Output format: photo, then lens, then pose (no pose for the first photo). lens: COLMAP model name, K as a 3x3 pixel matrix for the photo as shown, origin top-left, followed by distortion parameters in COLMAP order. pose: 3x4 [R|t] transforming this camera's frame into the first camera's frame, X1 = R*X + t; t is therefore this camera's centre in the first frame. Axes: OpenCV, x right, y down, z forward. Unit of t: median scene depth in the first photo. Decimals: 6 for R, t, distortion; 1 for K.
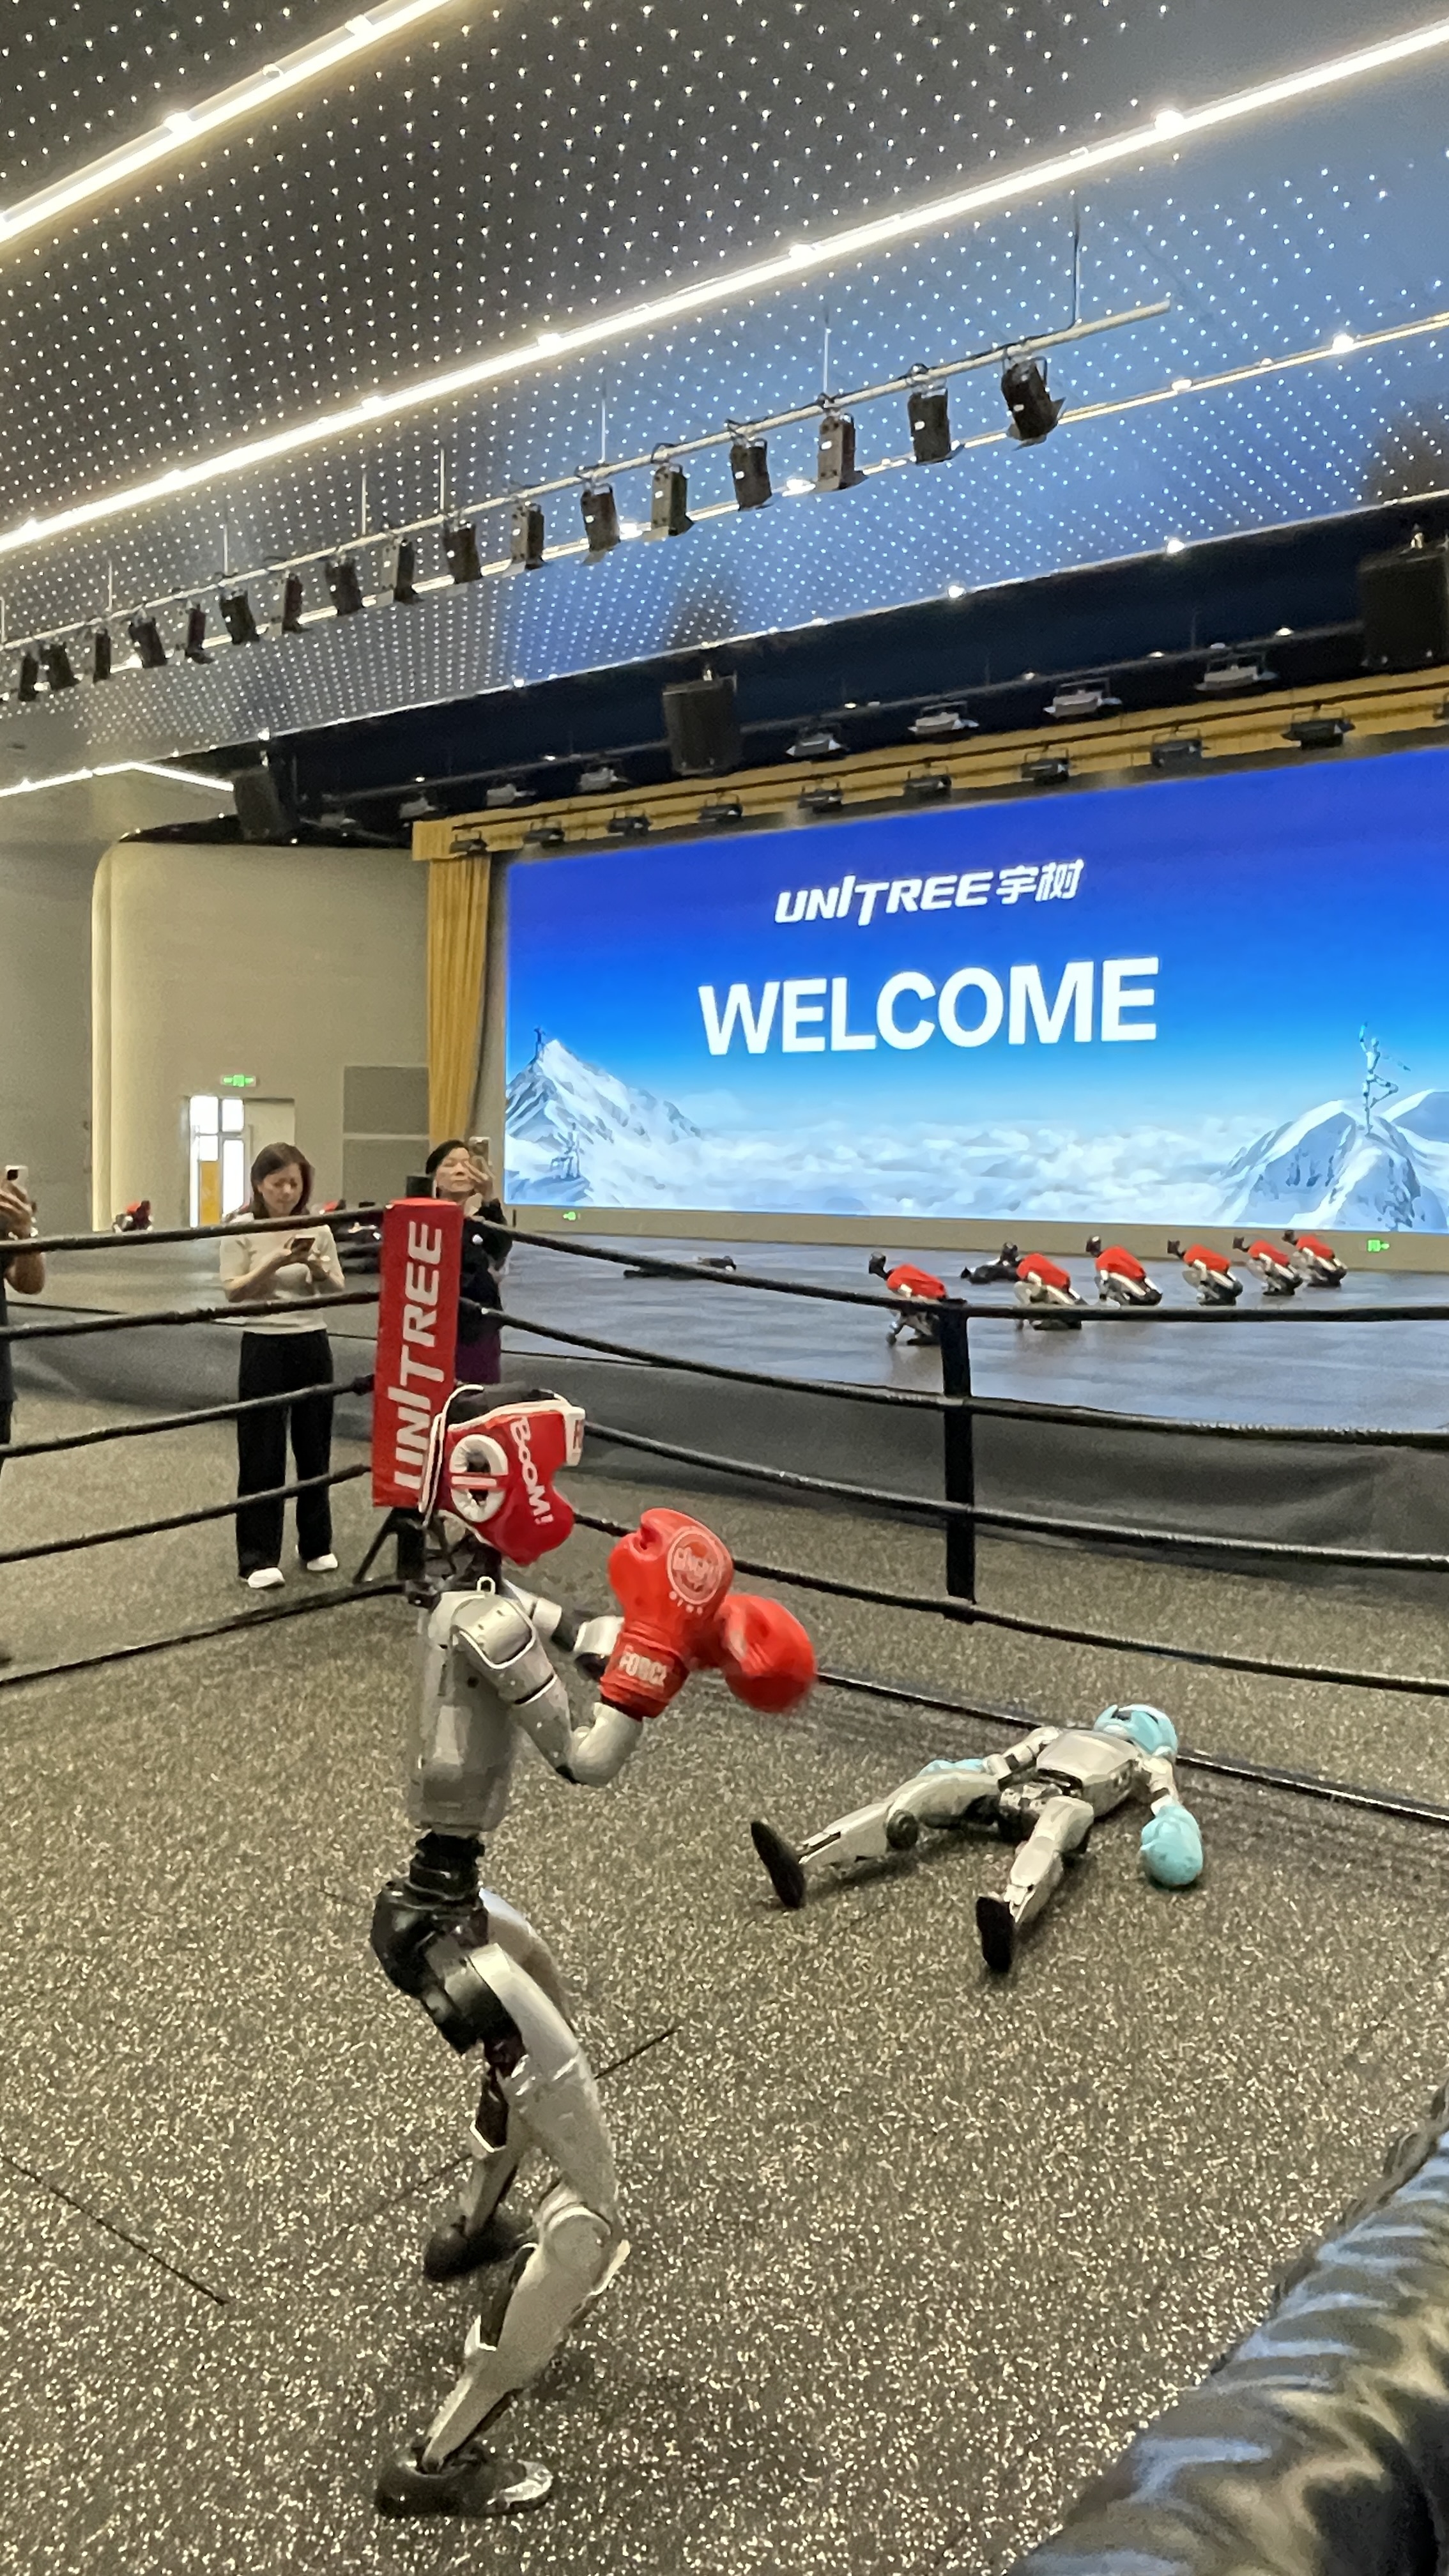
lens RADIAL K [[1760.5, 0, 722.8], [0, 1760.5, 1275.9], [0, 0, 1]] dist [-0.009391, -0.001874]
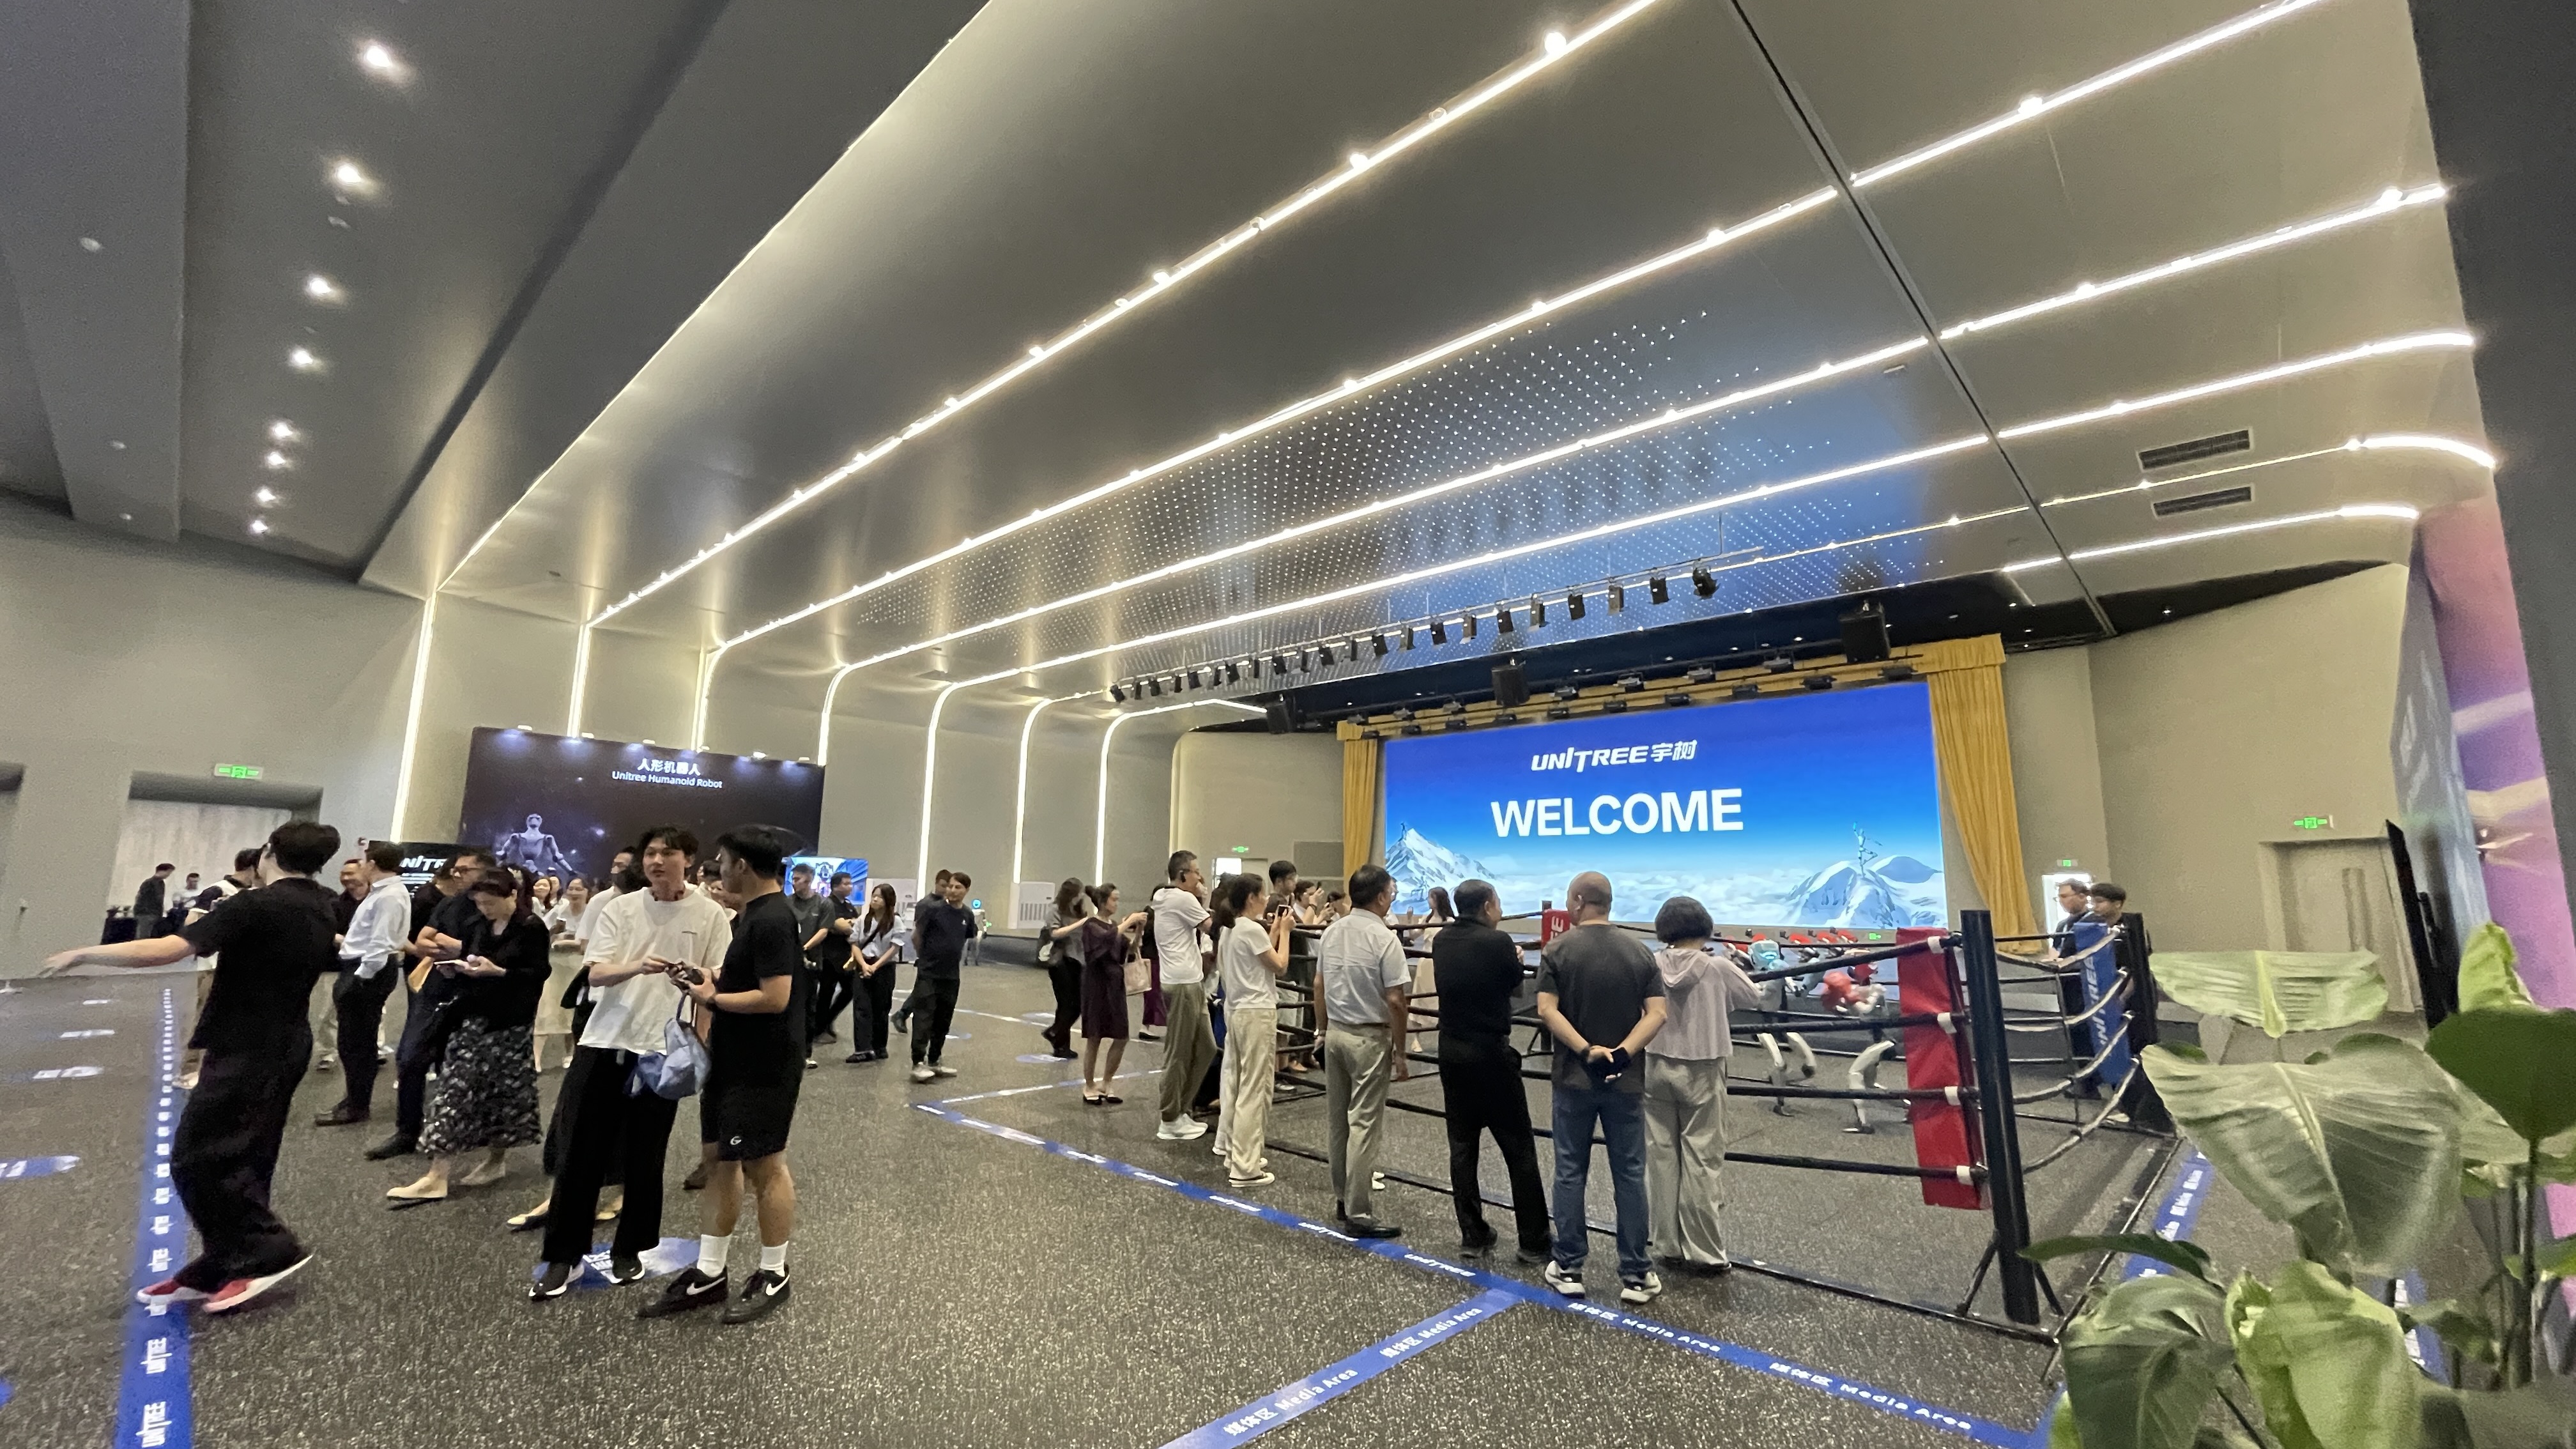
lens RADIAL K [[1042.8, 0, 1295.2], [0, 1042.8, 731.3], [0, 0, 1]] dist [-0.000813, -0.000019]
pose [[0.992391, -0.018494, -0.121730, -0.098137], [-0.007901, 0.977053, -0.212852, 0.009398], [0.122873, 0.212194, 0.969472, -0.198354]]
